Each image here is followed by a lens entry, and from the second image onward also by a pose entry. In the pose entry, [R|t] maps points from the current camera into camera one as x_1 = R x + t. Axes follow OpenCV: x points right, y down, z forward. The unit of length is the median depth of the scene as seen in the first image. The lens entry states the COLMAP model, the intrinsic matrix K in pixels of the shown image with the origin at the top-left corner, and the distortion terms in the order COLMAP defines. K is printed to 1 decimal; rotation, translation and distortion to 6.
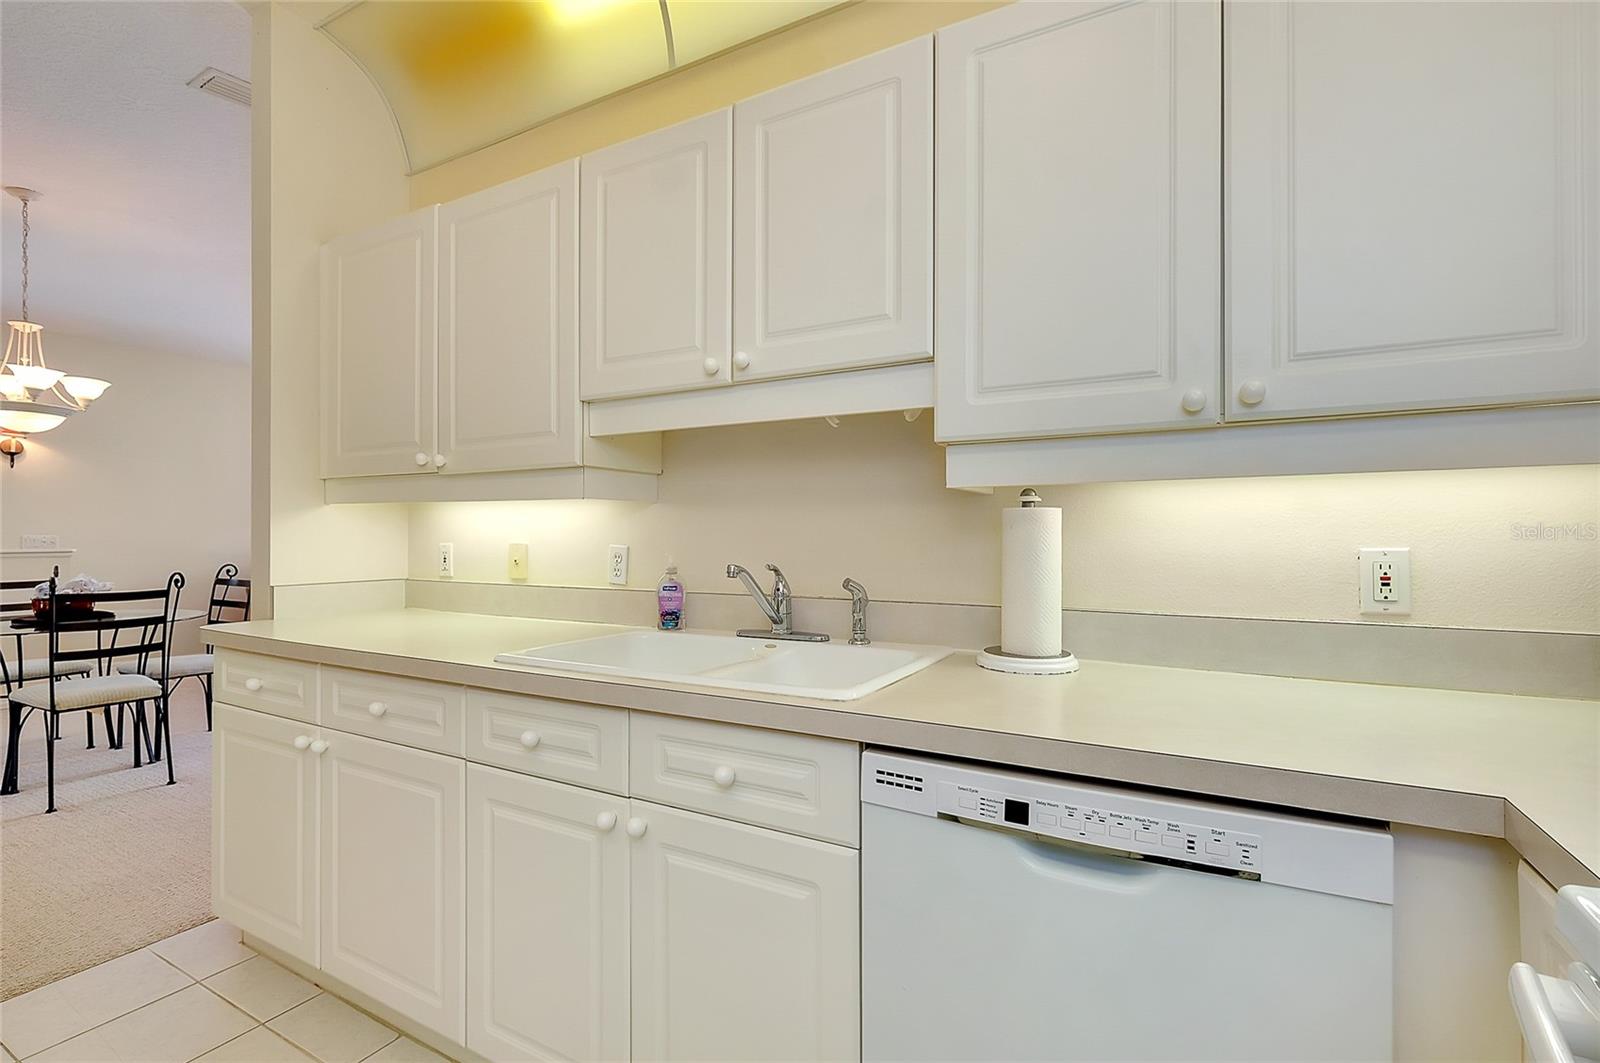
lens RADIAL K [[712.3, 0, 802.1], [0, 712.3, 533.5], [0, 0, 1]] dist [0.001624, 0.000475]
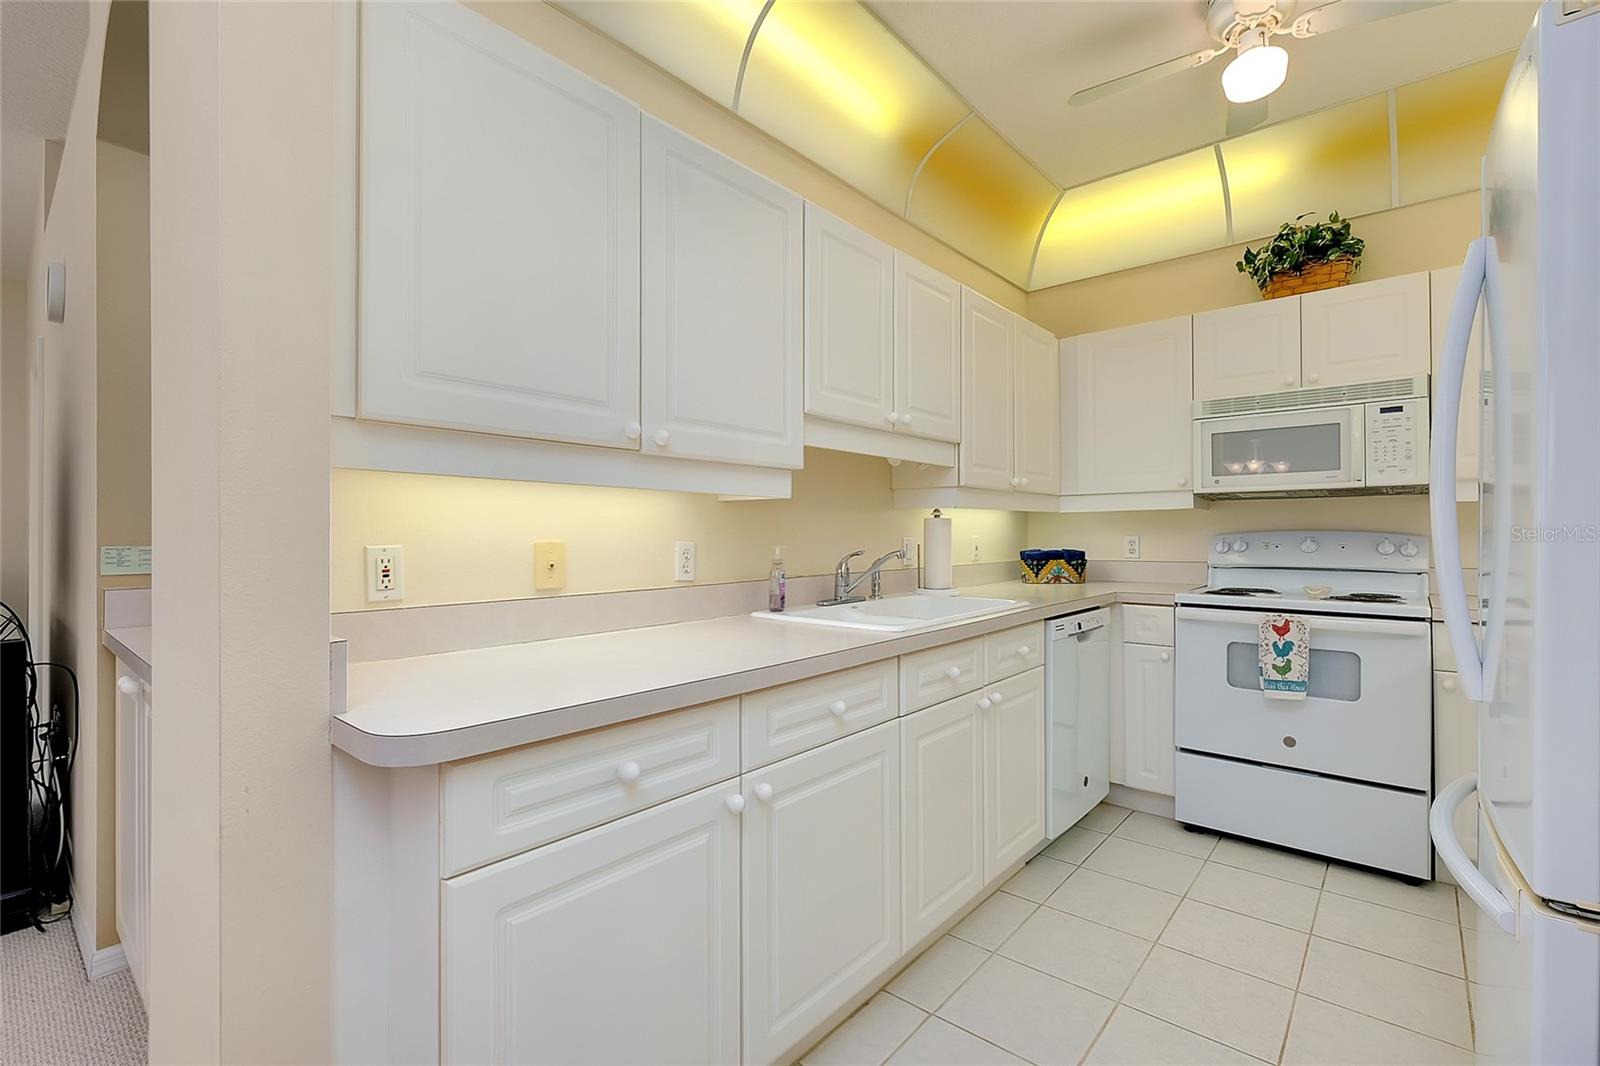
lens RADIAL K [[711.9, 0, 779.0], [0, 711.9, 528.9], [0, 0, 1]] dist [0.000387, 0.000097]
pose [[0.223767, 0.005900, 0.974625, -1.216014], [-0.000217, 0.999982, -0.006004, 0.005247], [-0.974643, 0.001132, 0.223764, 0.668740]]
